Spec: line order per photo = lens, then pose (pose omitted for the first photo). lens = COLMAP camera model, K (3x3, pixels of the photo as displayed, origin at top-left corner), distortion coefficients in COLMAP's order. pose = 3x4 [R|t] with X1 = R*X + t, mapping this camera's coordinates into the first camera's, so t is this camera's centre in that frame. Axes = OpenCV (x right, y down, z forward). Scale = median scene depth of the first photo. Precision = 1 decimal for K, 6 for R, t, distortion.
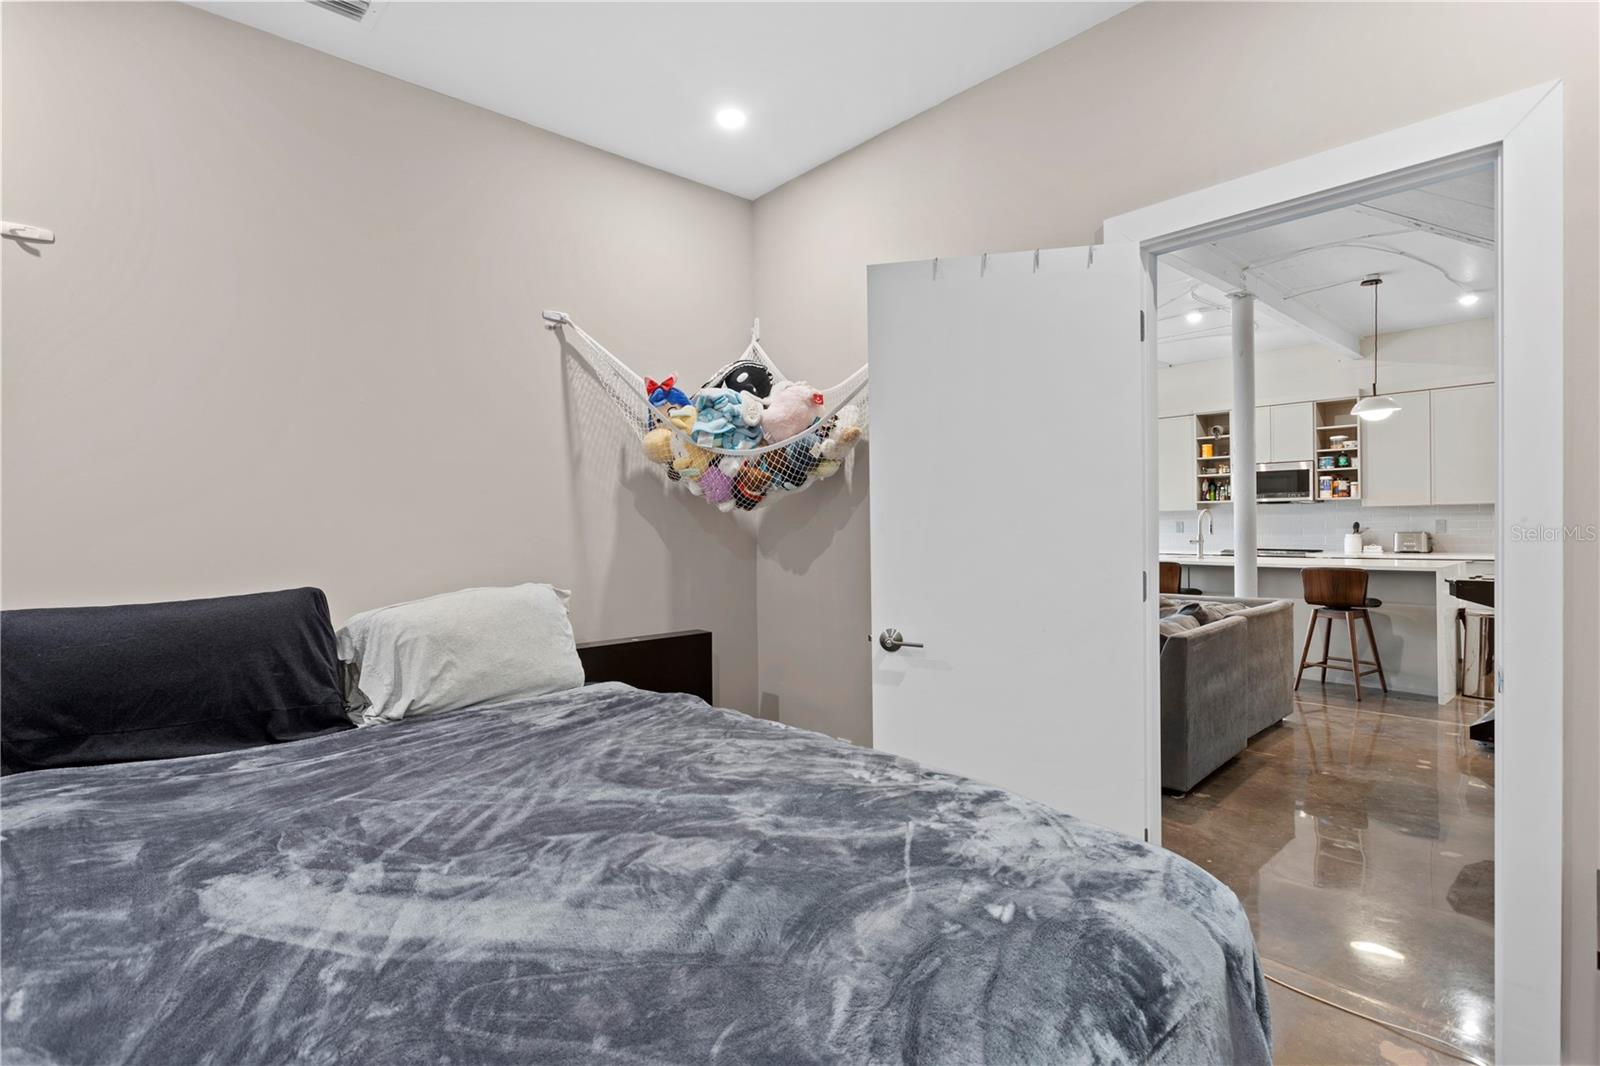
lens RADIAL K [[801.3, 0, 803.6], [0, 801.3, 543.8], [0, 0, 1]] dist [-0.004537, -0.000078]
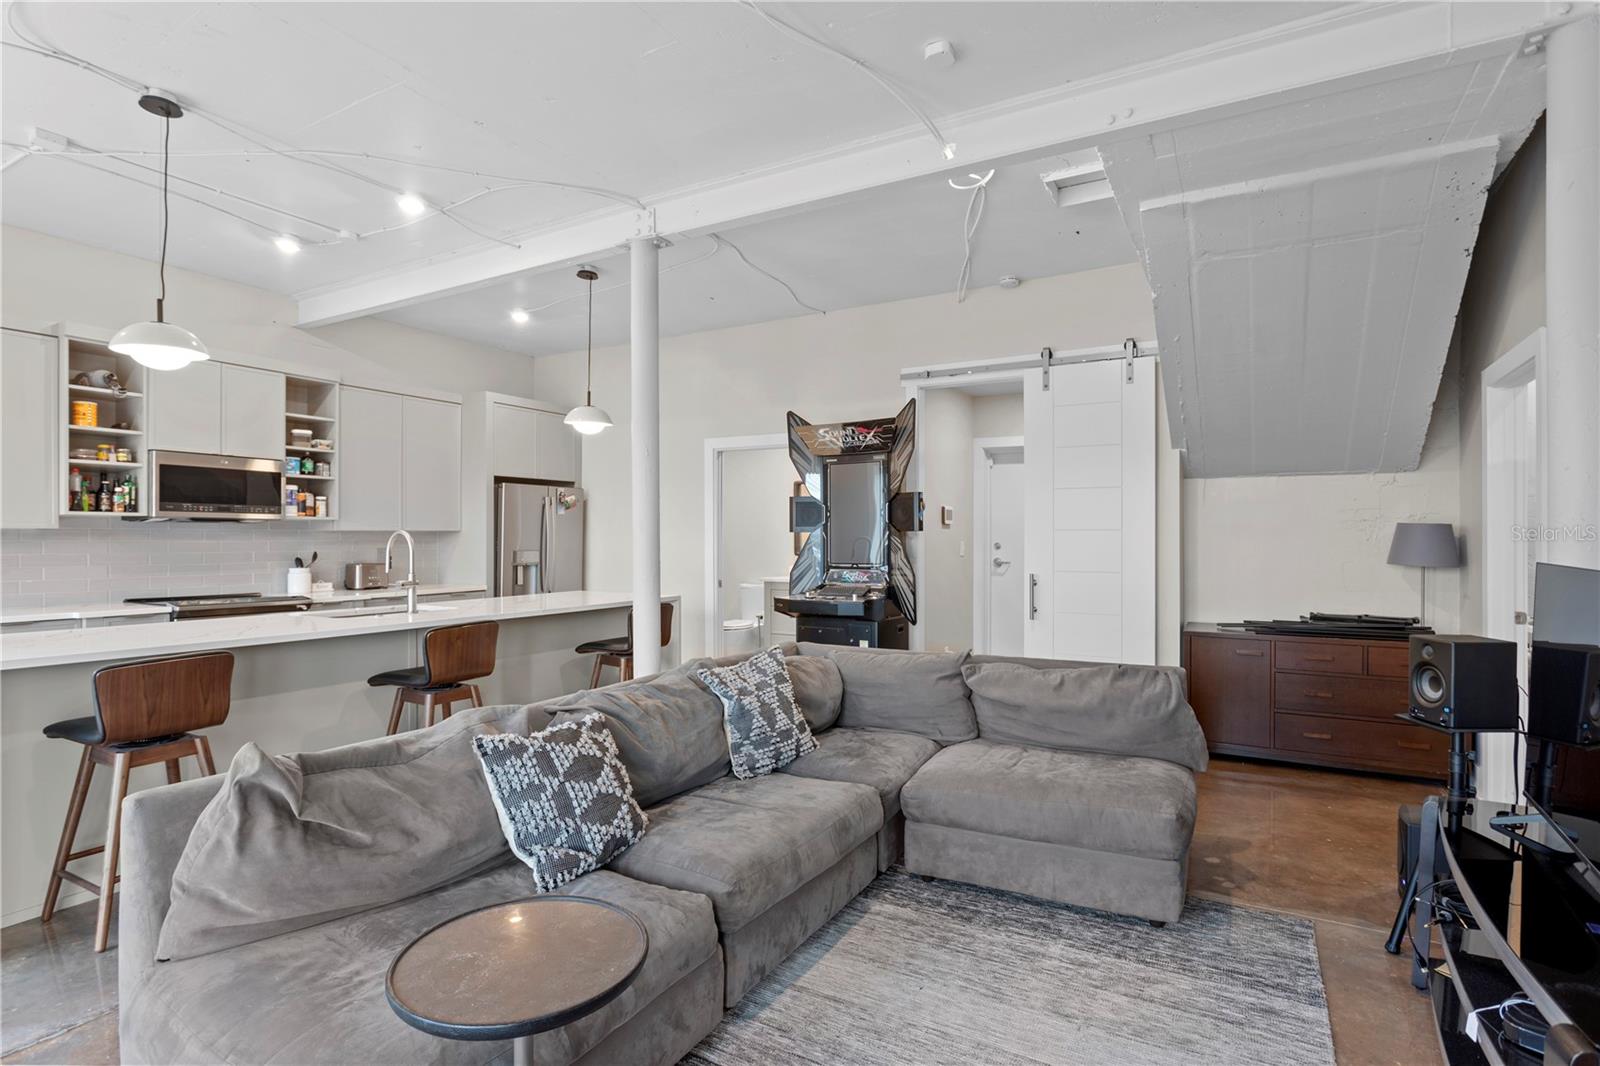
lens RADIAL K [[804.9, 0, 801.5], [0, 804.9, 529.4], [0, 0, 1]] dist [-0.001693, 0.008444]
pose [[-0.243285, 0.023746, 0.969664, -0.128216], [0.021324, 0.999590, -0.019129, -0.023526], [-0.969720, 0.016024, -0.243692, 0.742706]]
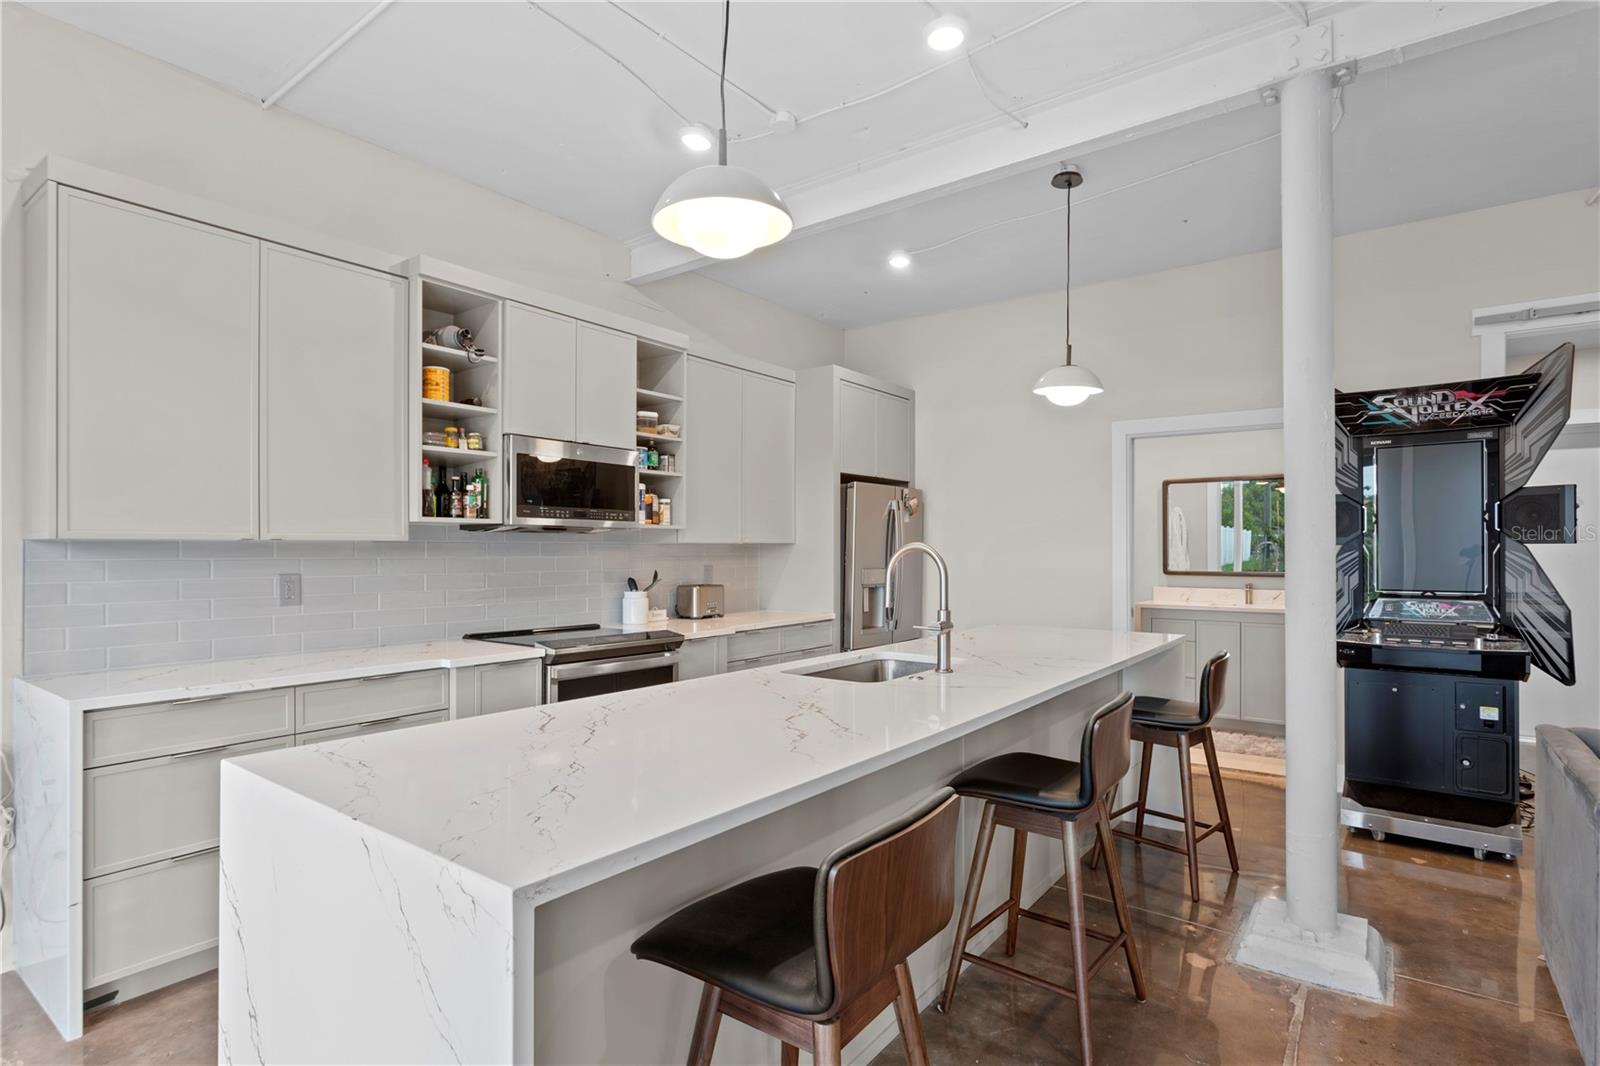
lens RADIAL K [[801.3, 0, 803.6], [0, 801.3, 543.8], [0, 0, 1]] dist [-0.004537, -0.000078]
pose [[-0.131316, 0.019739, 0.991144, 0.115658], [0.019496, 0.999660, -0.017326, -0.033522], [-0.991149, 0.017048, -0.131656, 0.962888]]
